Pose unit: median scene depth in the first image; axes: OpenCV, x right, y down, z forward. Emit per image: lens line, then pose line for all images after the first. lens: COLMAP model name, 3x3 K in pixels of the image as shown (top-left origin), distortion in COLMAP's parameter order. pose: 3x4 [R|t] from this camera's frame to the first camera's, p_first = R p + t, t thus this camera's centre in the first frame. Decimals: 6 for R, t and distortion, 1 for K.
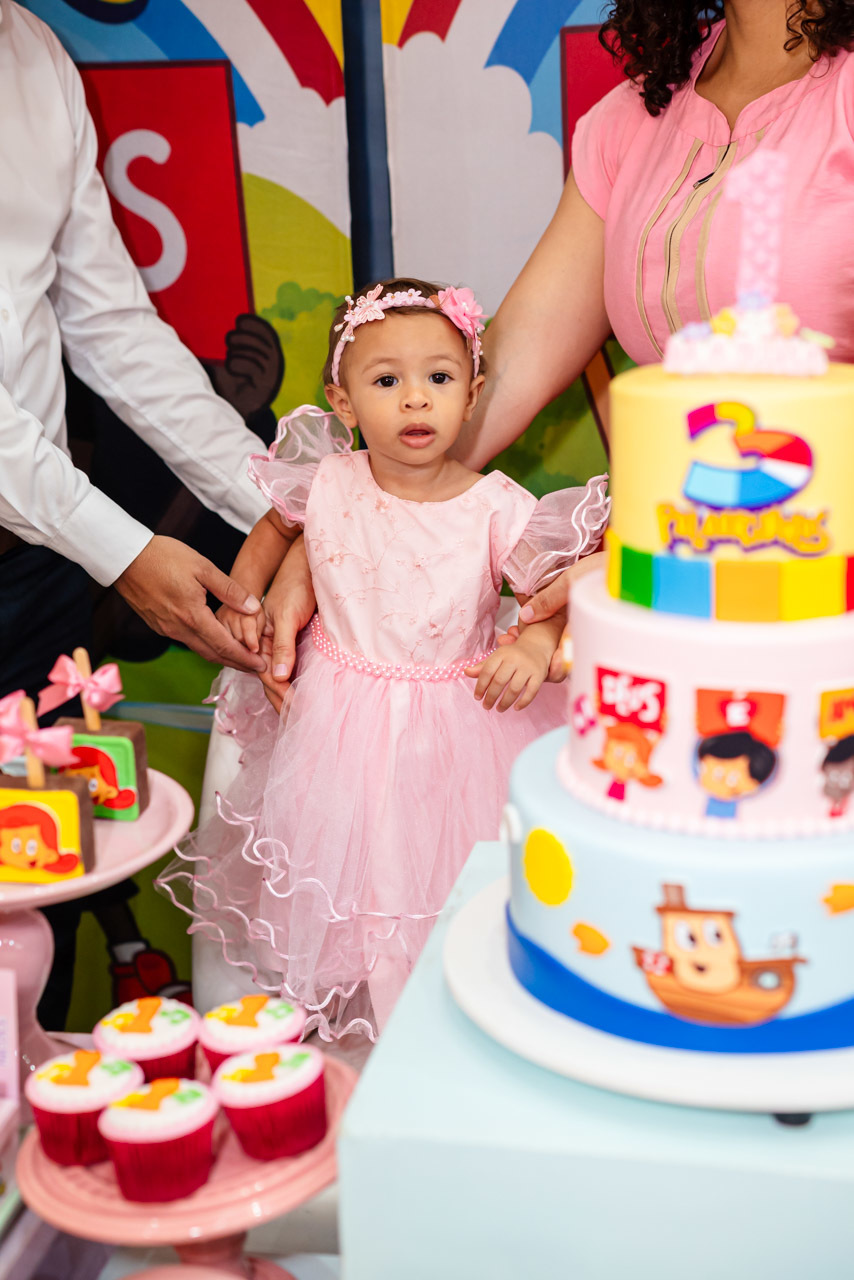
lens RADIAL K [[1748.6, 0, 435.1], [0, 1748.6, 631.0], [0, 0, 1]] dist [0.046668, 0.000000]
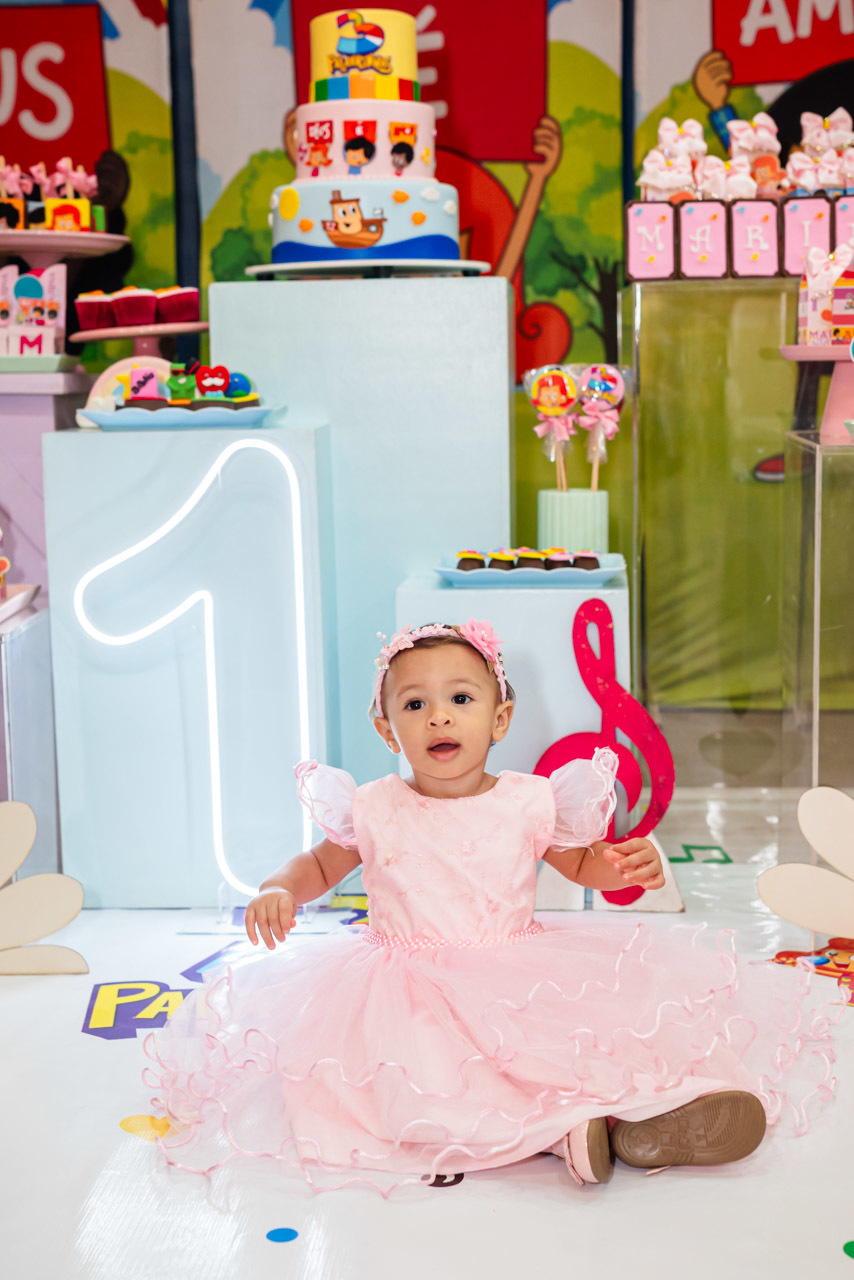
lens RADIAL K [[1856.9, 0, 419.0], [0, 1856.9, 616.5], [0, 0, 1]] dist [0.073780, 0.000000]
pose [[0.991077, -0.006573, 0.133131, -0.116197], [0.025068, 0.990153, -0.137727, 1.141603], [-0.130915, 0.139835, 0.981482, -1.645958]]
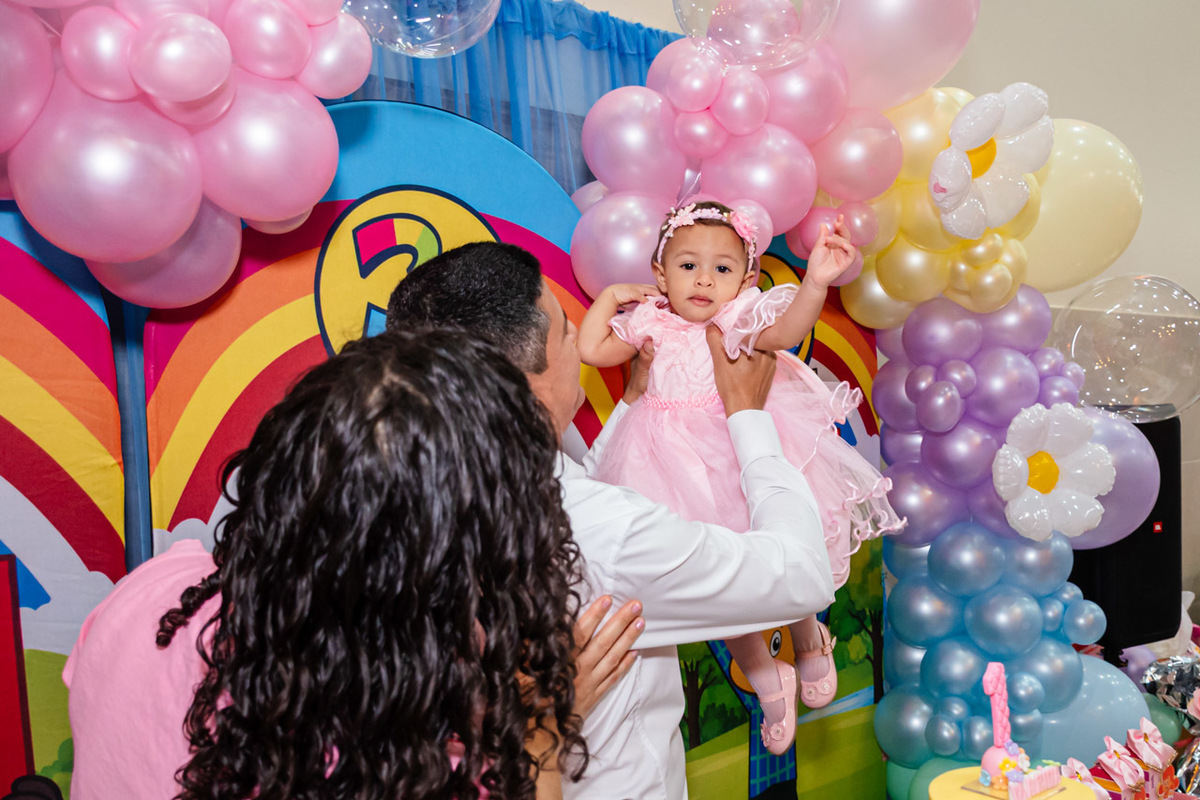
lens RADIAL K [[1044.7, 0, 636.2], [0, 1044.7, 432.0], [0, 0, 1]] dist [0.003270, -0.023353]
pose [[0.592273, -0.013867, 0.805618, -0.863311], [0.233535, 0.959888, -0.155168, -0.432803], [-0.771151, 0.280042, 0.571754, 0.647666]]
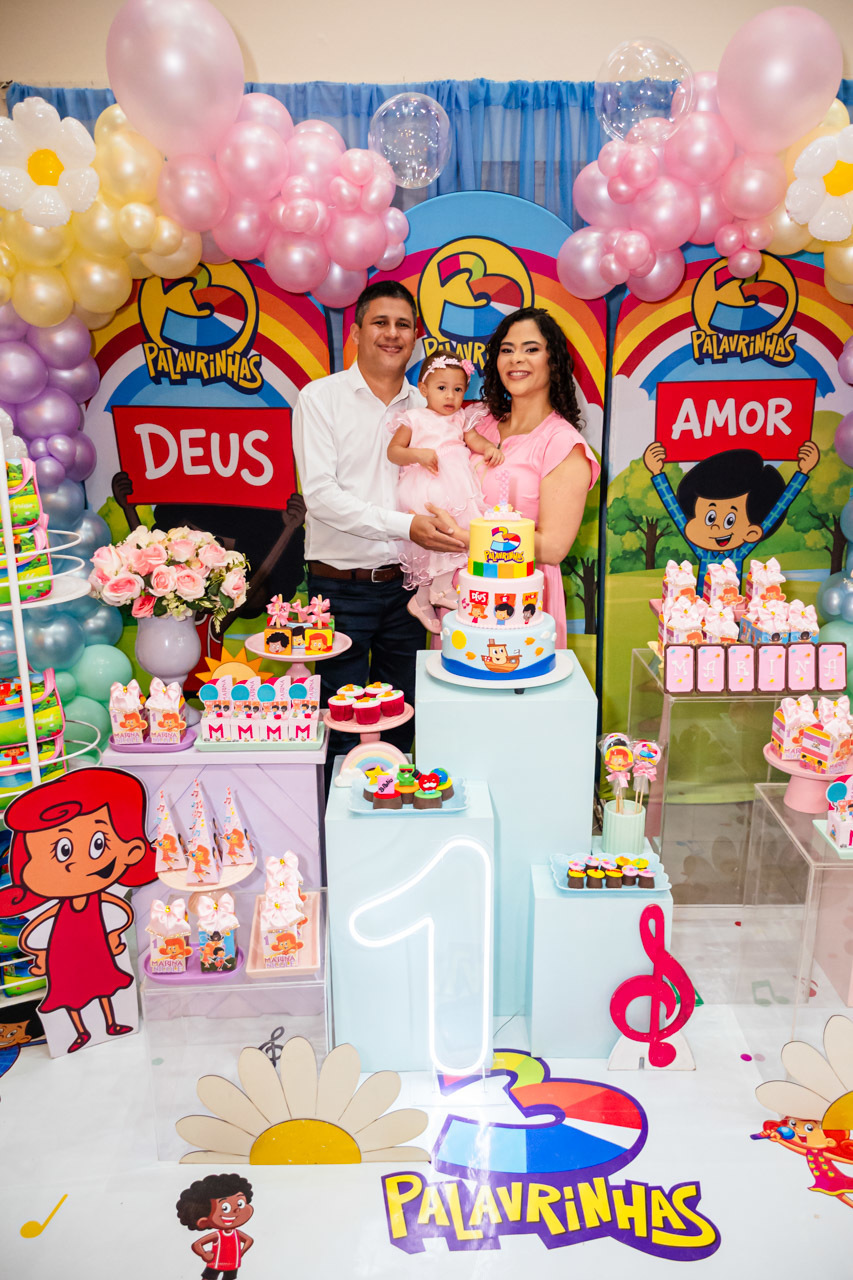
lens RADIAL K [[981.1, 0, 429.1], [0, 981.1, 646.9], [0, 0, 1]] dist [-0.025051, 0.003436]
pose [[0.978527, -0.031463, 0.203702, -0.493229], [0.031195, 0.999503, 0.004529, 0.143922], [-0.203743, 0.001923, 0.979023, -1.295103]]
